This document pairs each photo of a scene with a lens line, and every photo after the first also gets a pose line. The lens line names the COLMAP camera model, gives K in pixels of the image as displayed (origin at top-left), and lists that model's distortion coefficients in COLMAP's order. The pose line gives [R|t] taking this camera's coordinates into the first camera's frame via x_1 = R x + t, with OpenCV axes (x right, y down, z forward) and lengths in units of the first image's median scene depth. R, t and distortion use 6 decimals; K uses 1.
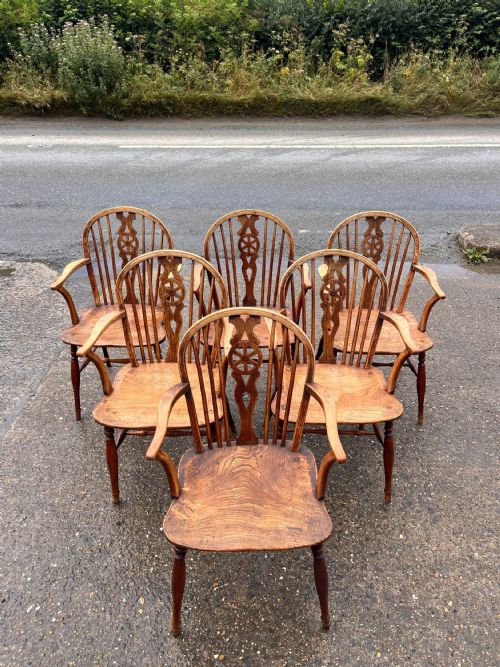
lens RADIAL K [[499.6, 0, 255.0], [0, 499.6, 344.6], [0, 0, 1]] dist [0.076215, -0.107245]
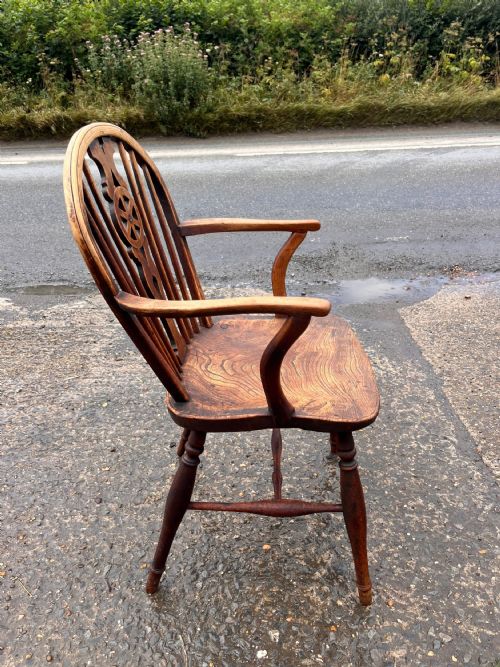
lens RADIAL K [[501.8, 0, 251.9], [0, 501.8, 339.2], [0, 0, 1]] dist [0.085981, -0.120089]
pose [[0.999298, -0.027990, -0.024890, -0.169595], [0.025758, 0.995972, -0.085889, -0.017351], [0.027194, 0.085187, 0.995994, 0.152985]]
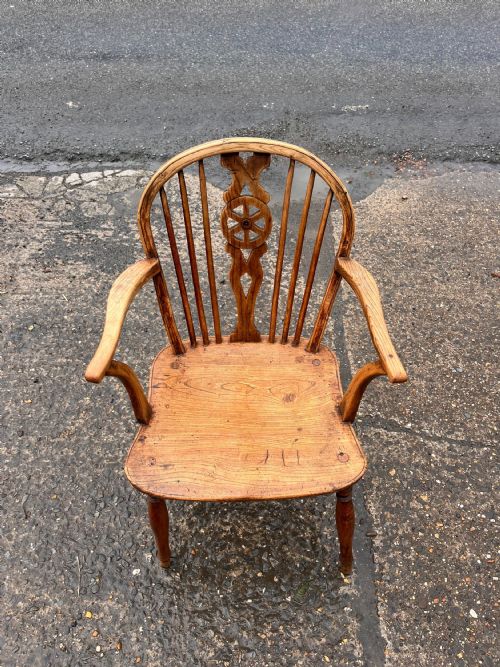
lens RADIAL K [[501.8, 0, 252.6], [0, 501.8, 334.6], [0, 0, 1]] dist [0.085981, -0.120089]
pose [[0.999974, 0.003178, -0.006478, -0.142713], [-0.001289, 0.962007, 0.273021, -0.058420], [0.007099, -0.273006, 0.961986, 0.145536]]
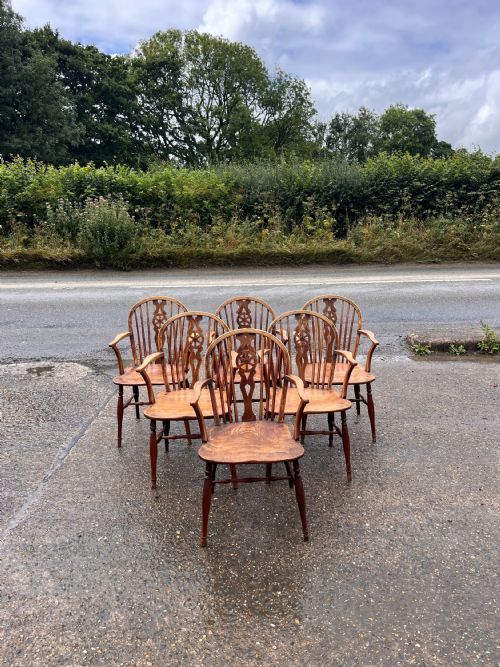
lens RADIAL K [[501.9, 0, 253.6], [0, 501.9, 346.5], [0, 0, 1]] dist [0.027253, -0.004109]
pose [[0.999455, -0.022052, 0.024560, -0.005374], [0.028092, 0.958942, -0.282208, 0.066311], [-0.017329, 0.282744, 0.959039, -0.084021]]
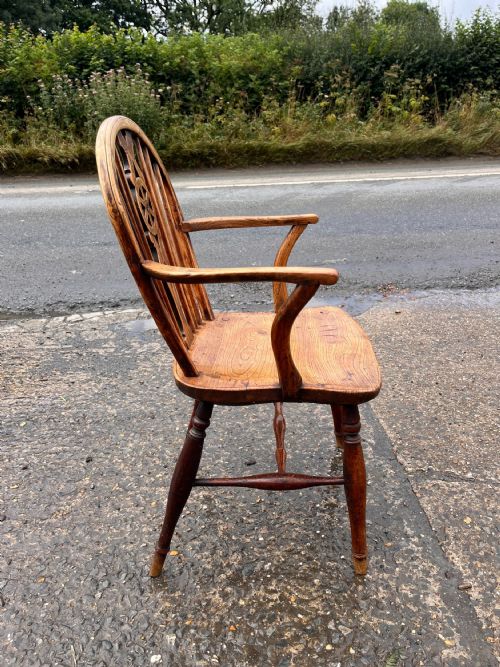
lens RADIAL K [[501.8, 0, 253.8], [0, 501.8, 342.8], [0, 0, 1]] dist [0.085981, -0.120089]
pose [[0.997262, -0.056295, 0.047948, -0.155945], [0.062715, 0.987431, -0.145076, -0.008879], [-0.039178, 0.147686, 0.988258, 0.153472]]
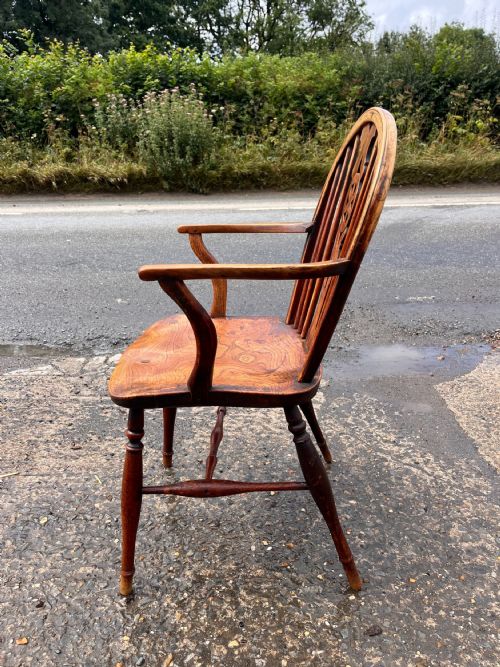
lens RADIAL K [[501.8, 0, 244.6], [0, 501.8, 344.9], [0, 0, 1]] dist [0.085981, -0.120089]
pose [[0.999277, -0.009864, -0.036707, -0.170824], [0.002947, 0.982940, -0.183901, -0.029734], [0.037895, 0.183660, 0.982259, 0.196197]]
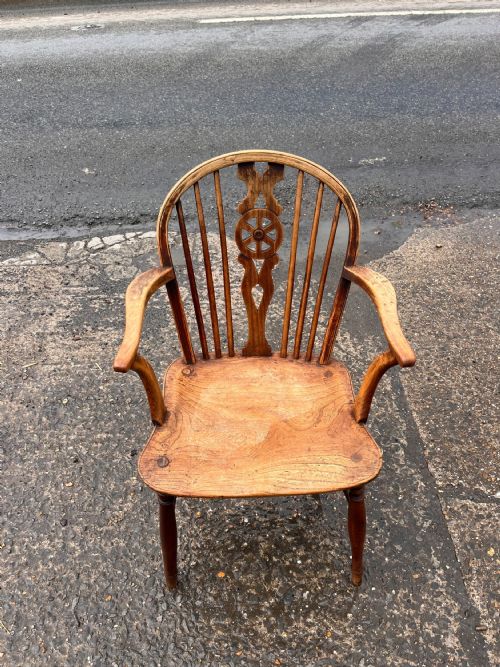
lens RADIAL K [[501.8, 0, 243.3], [0, 501.8, 341.9], [0, 0, 1]] dist [0.085981, -0.120089]
pose [[0.999088, -0.041982, -0.007830, -0.161797], [0.042706, 0.982201, 0.182914, -0.058597], [0.000011, -0.183081, 0.983098, 0.158431]]
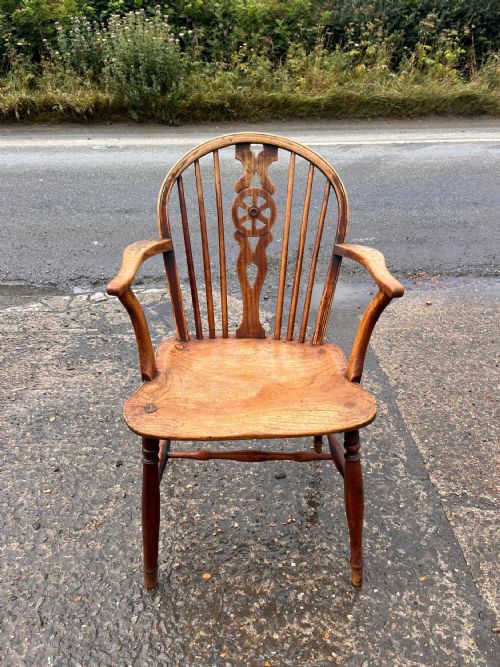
lens RADIAL K [[501.8, 0, 250.2], [0, 501.8, 343.0], [0, 0, 1]] dist [0.085981, -0.120089]
pose [[0.999641, -0.021874, 0.015461, -0.161599], [0.022677, 0.998293, -0.053828, -0.025452], [-0.014258, 0.054159, 0.998431, 0.155775]]
